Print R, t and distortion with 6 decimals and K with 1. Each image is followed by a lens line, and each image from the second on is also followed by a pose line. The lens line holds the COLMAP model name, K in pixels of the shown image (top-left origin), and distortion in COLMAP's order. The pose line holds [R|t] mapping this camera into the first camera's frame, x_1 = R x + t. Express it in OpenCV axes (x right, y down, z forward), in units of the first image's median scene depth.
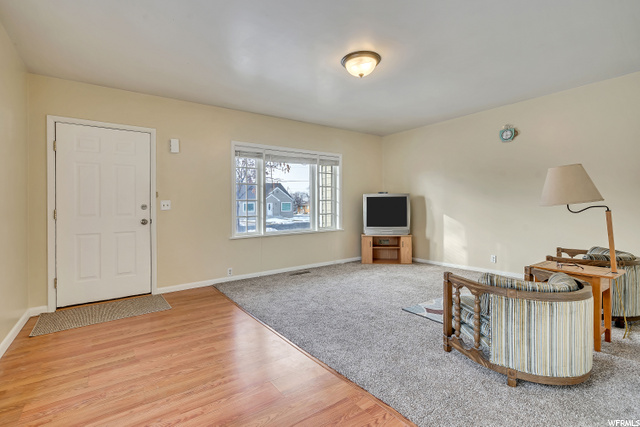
lens RADIAL K [[303.6, 0, 319.1], [0, 303.6, 204.3], [0, 0, 1]] dist [-0.001879, -0.000038]
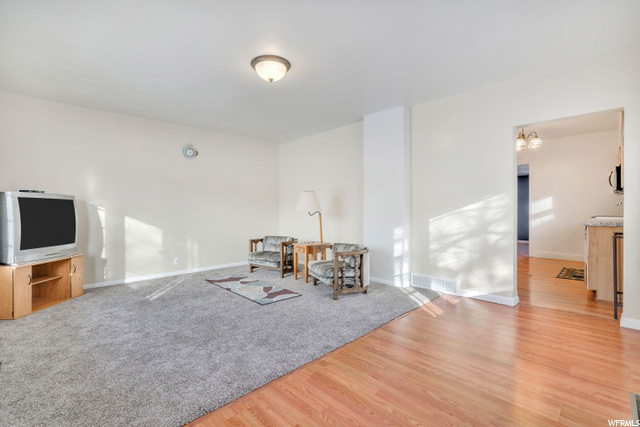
lens RADIAL K [[288.2, 0, 317.9], [0, 288.2, 217.7], [0, 0, 1]] dist [0.002070, 0.000290]
pose [[-0.137407, -0.010863, 0.990455, -0.509948], [0.002667, 0.999932, 0.011337, 0.010070], [-0.990511, 0.004199, -0.137369, 0.607535]]
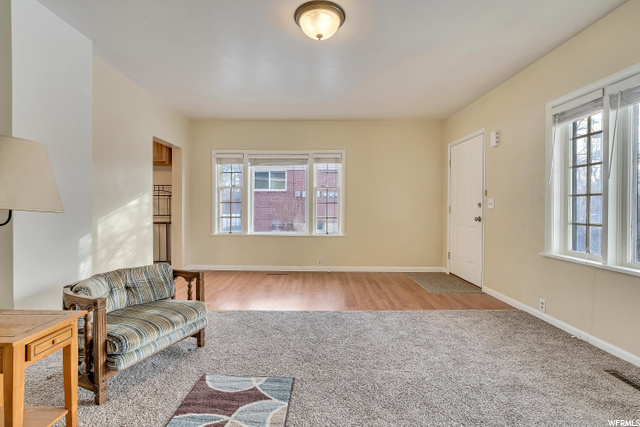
lens RADIAL K [[304.4, 0, 314.9], [0, 304.4, 207.8], [0, 0, 1]] dist [-0.005139, -0.000207]
pose [[-0.598684, 0.017107, -0.800803, 0.472291], [0.010236, 0.999854, 0.013707, -0.001442], [0.800920, 0.000009, -0.598772, 0.902312]]
